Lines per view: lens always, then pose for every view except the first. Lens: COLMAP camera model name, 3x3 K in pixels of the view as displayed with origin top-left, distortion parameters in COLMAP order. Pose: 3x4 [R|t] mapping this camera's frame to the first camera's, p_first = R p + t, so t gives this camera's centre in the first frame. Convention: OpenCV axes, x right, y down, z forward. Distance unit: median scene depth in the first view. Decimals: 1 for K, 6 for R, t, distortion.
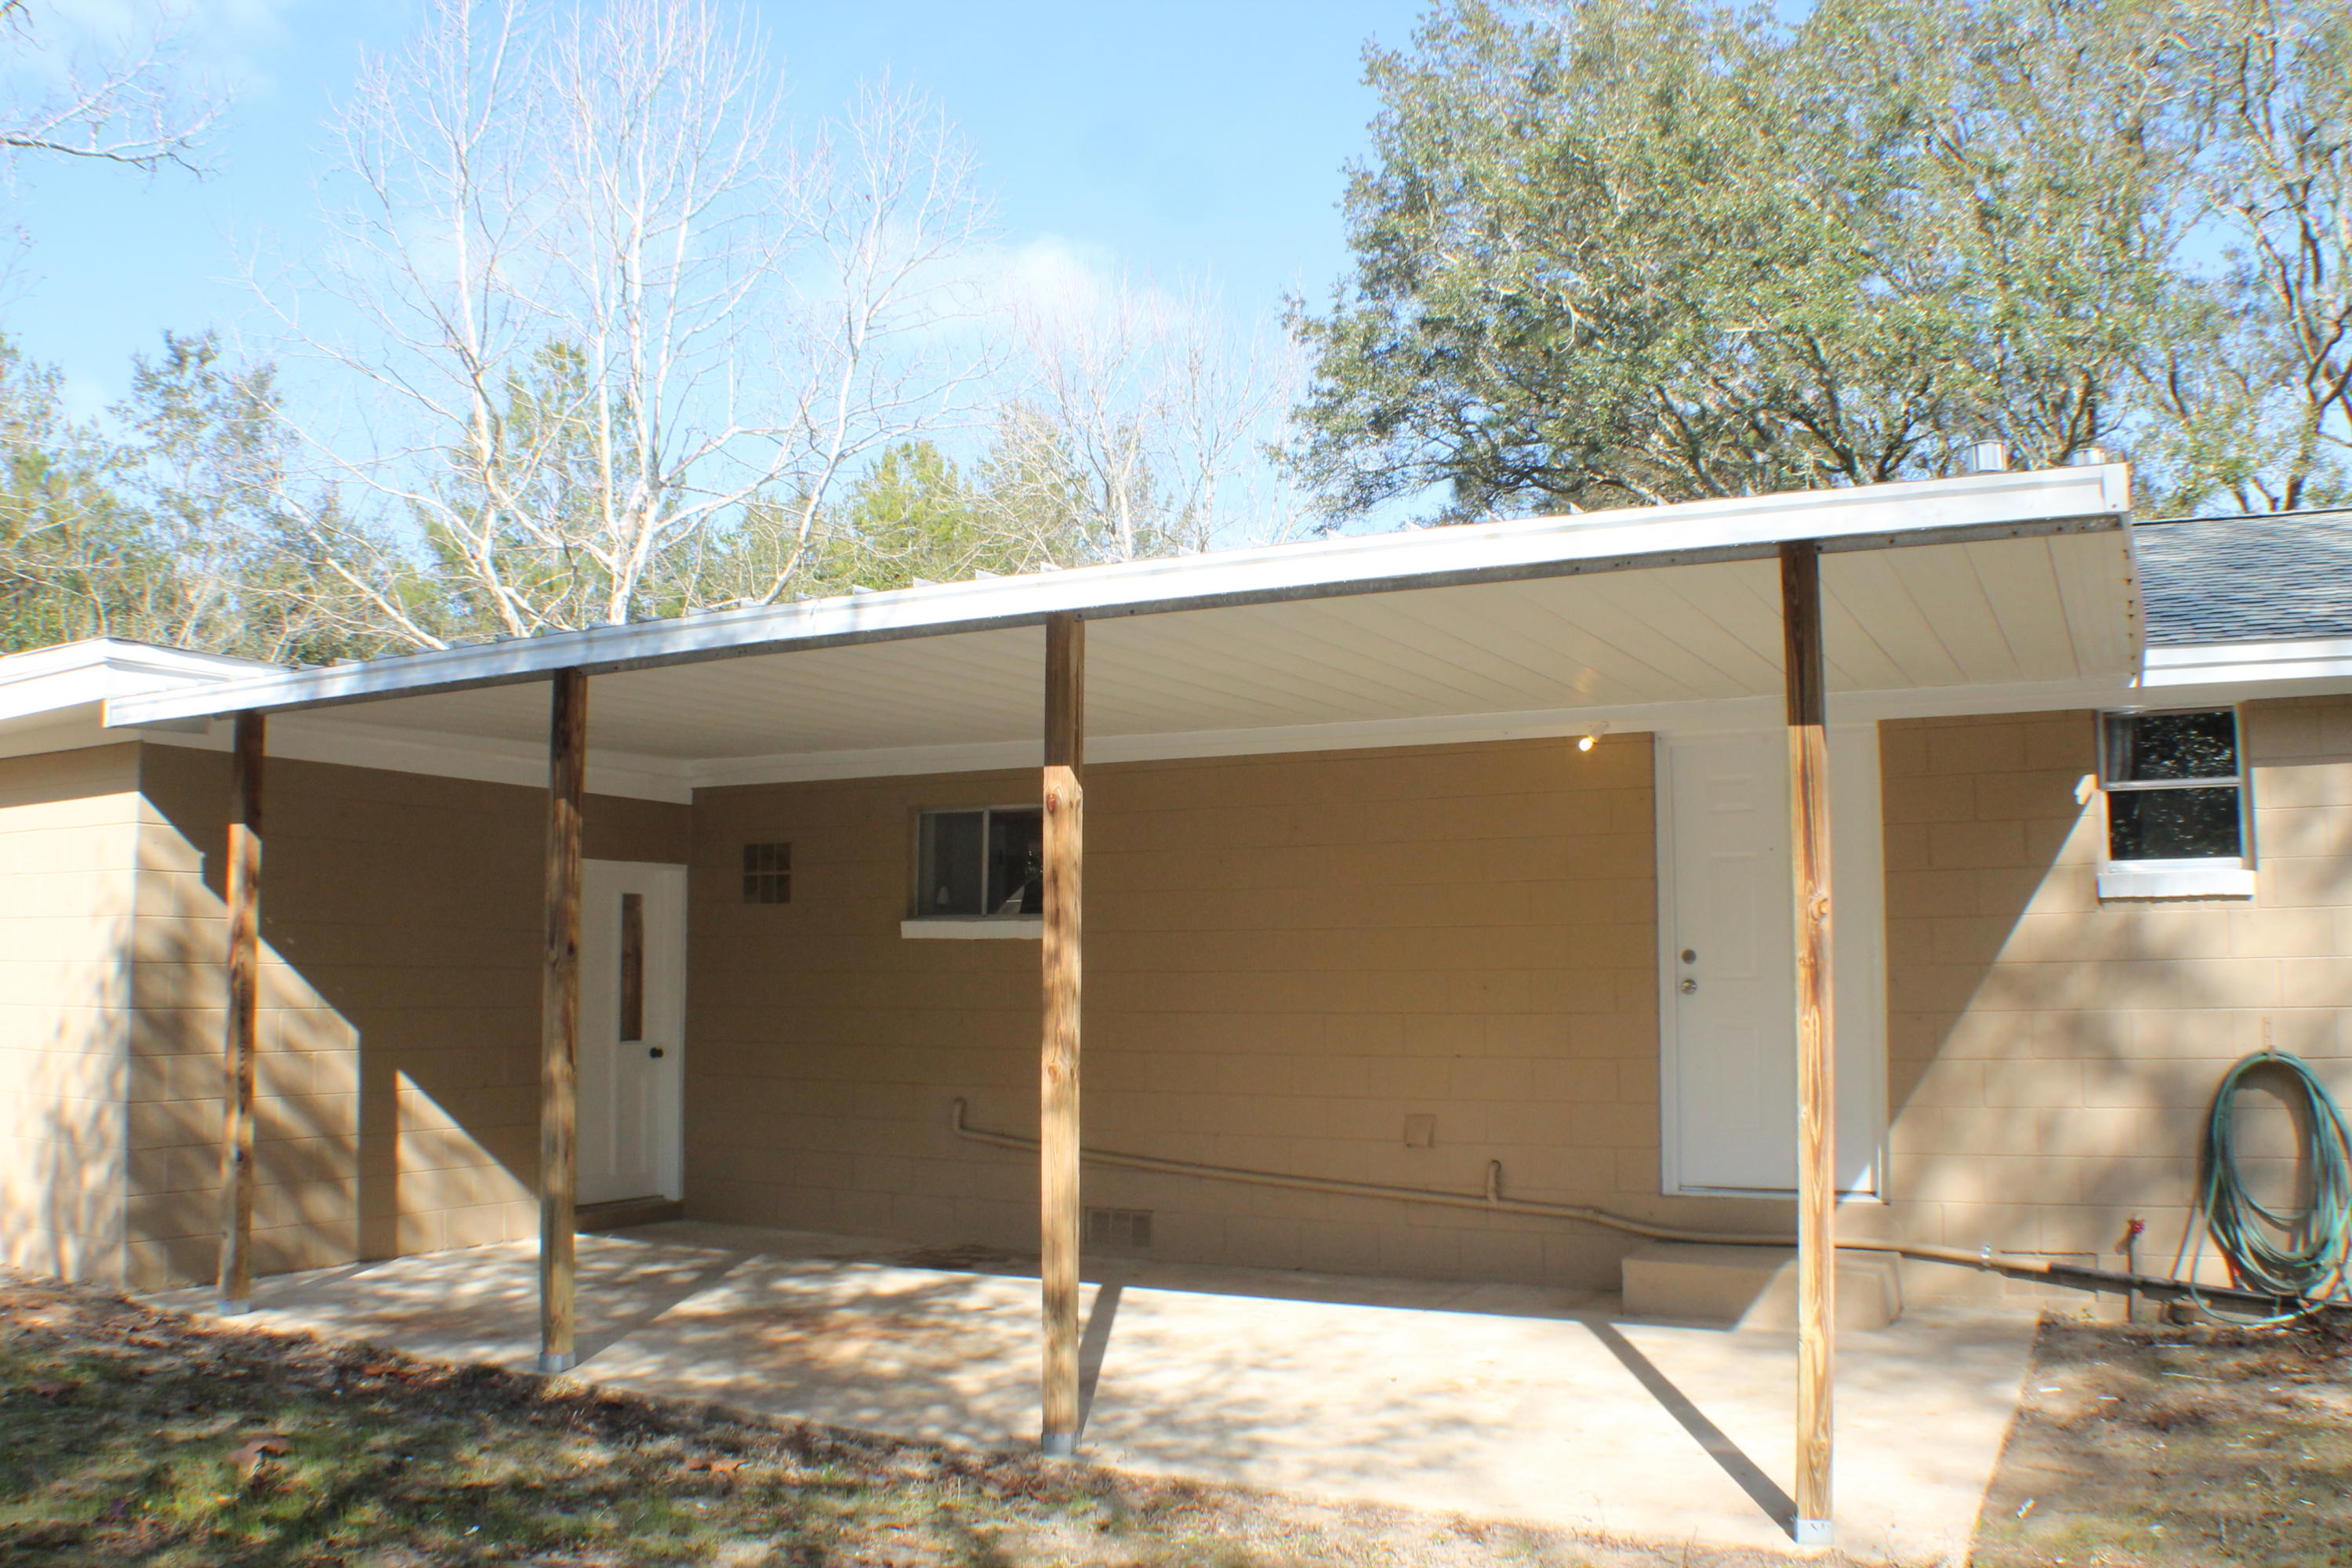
lens RADIAL K [[1933.6, 0, 1175.1], [0, 1933.6, 773.4], [0, 0, 1]] dist [-0.215303, 0.077576]
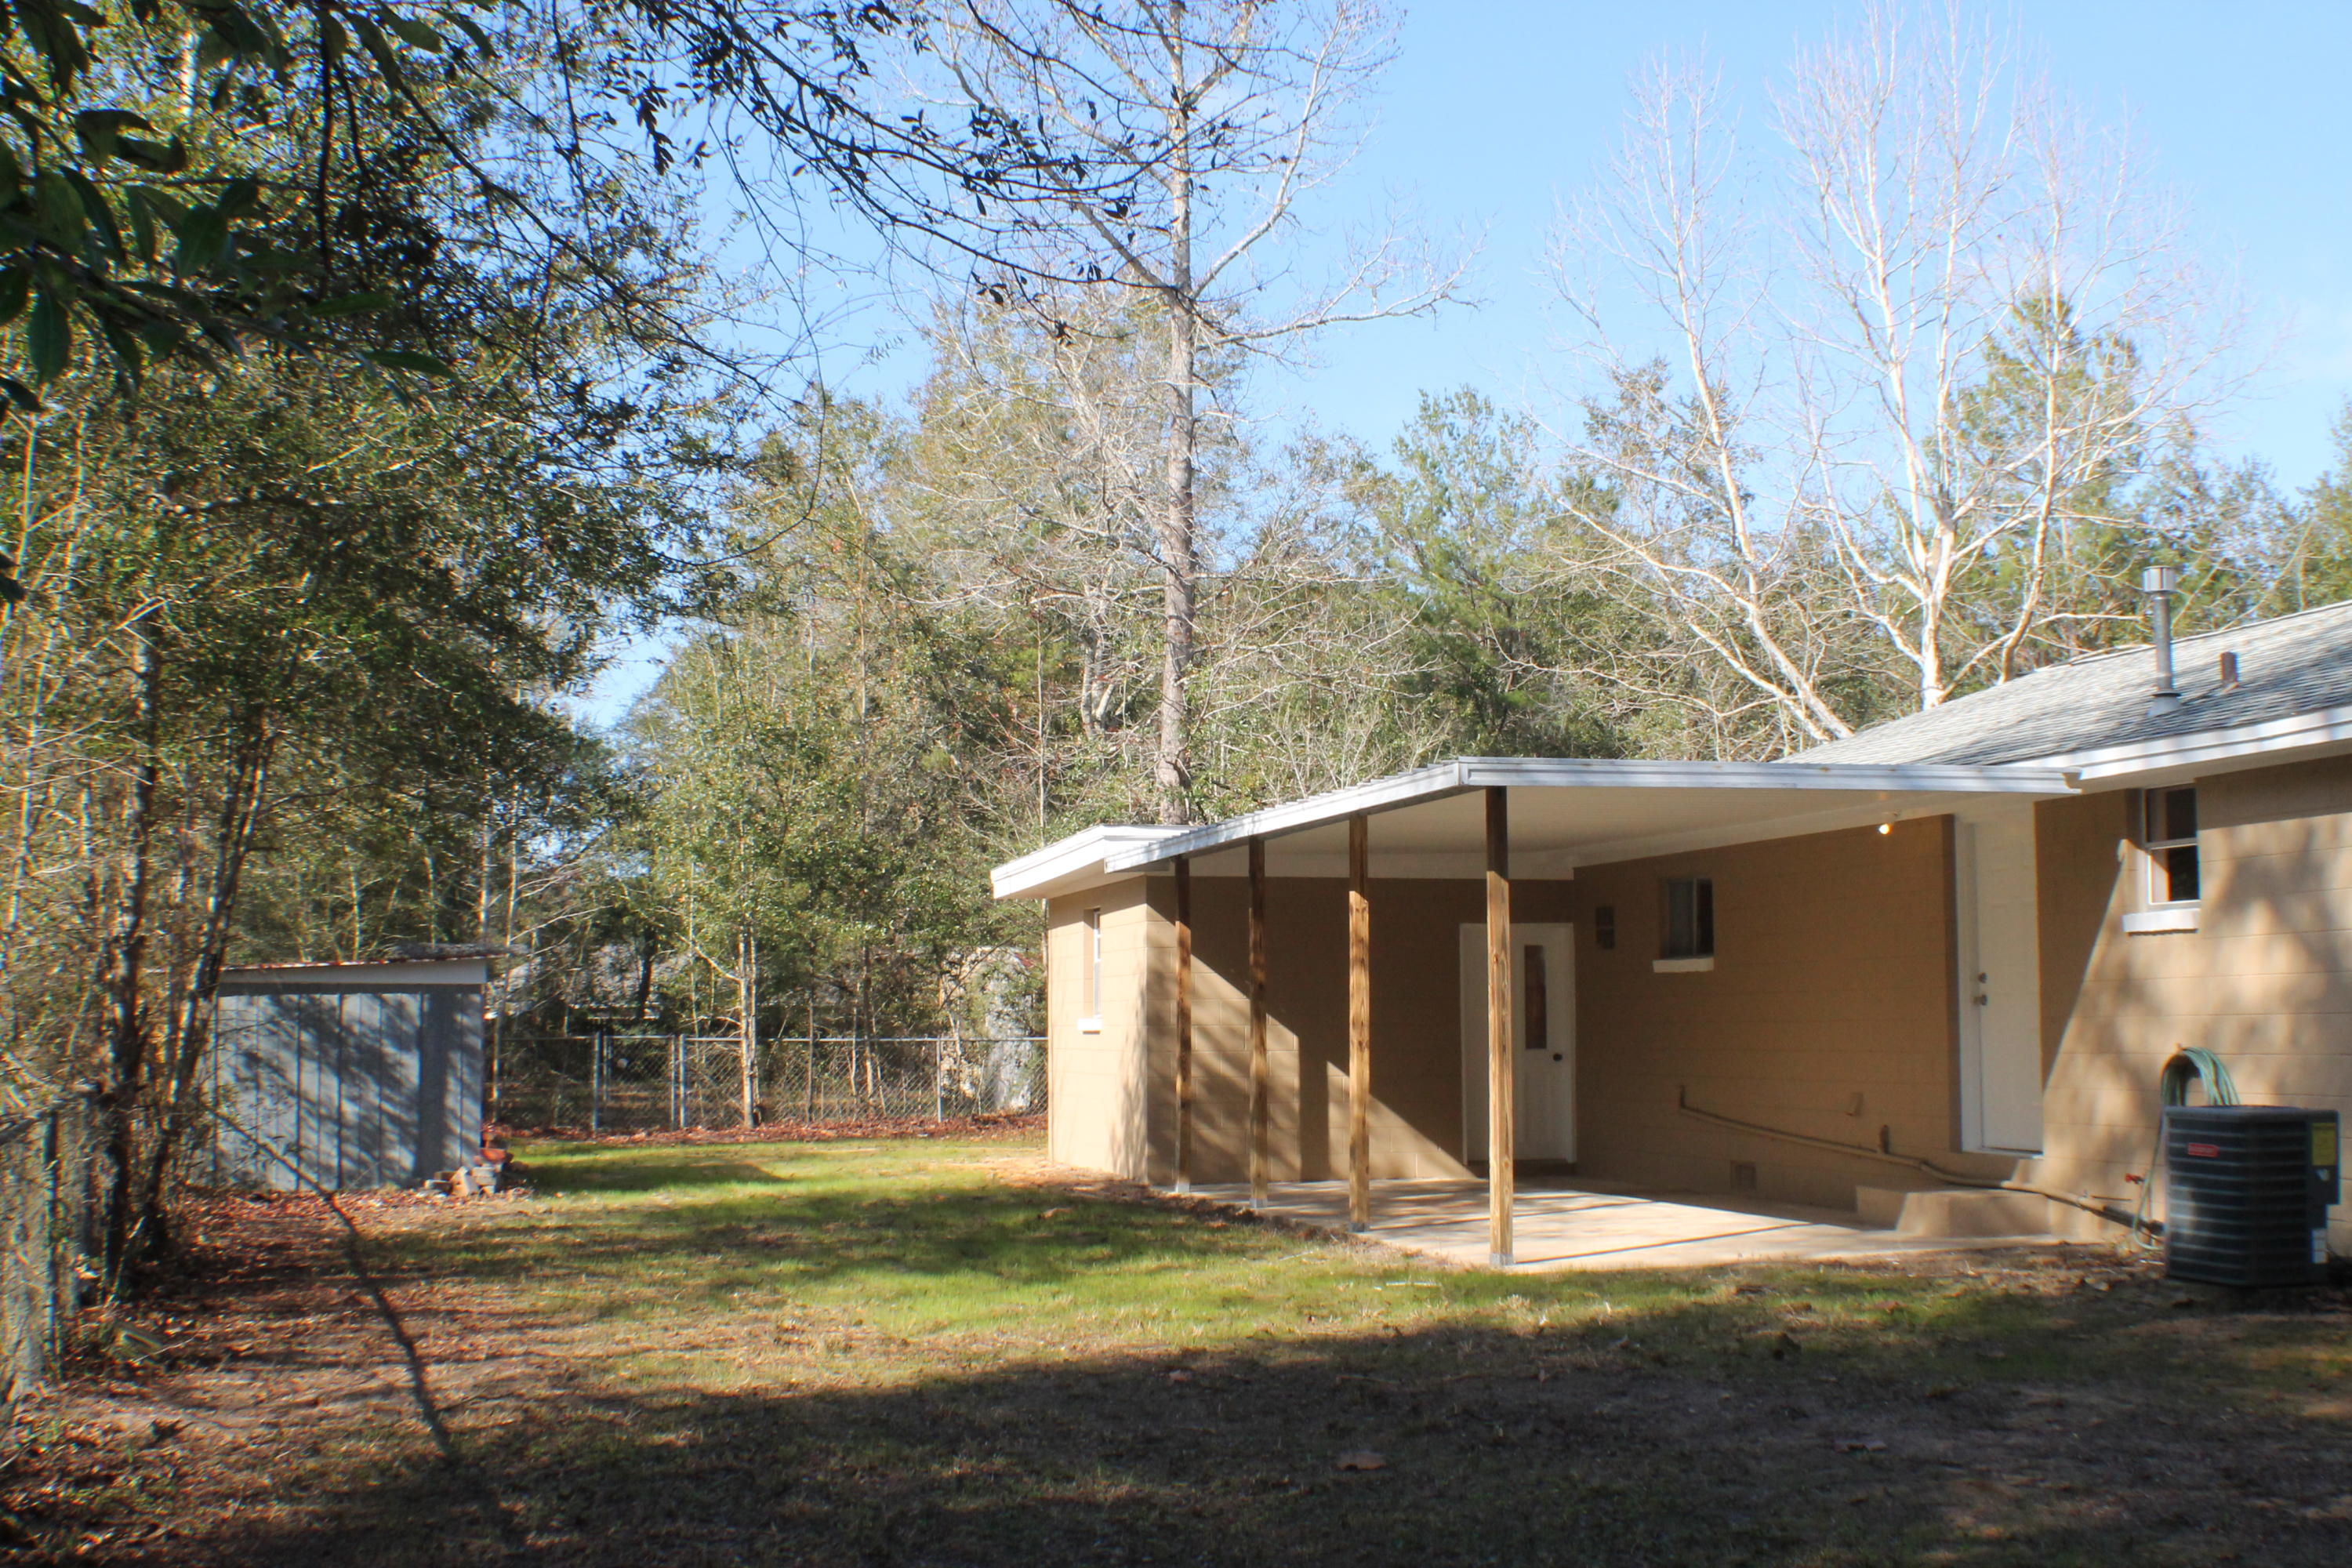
lens RADIAL K [[3432.0, 0, 1176.0], [0, 3432.0, 784.0], [0, 0, 1]] dist [0.029022, 0.072940]
pose [[0.646437, -0.057089, -0.760829, 1.779312], [0.080021, 0.996770, -0.006803, -0.071996], [0.758760, -0.056485, 0.648917, -1.027603]]
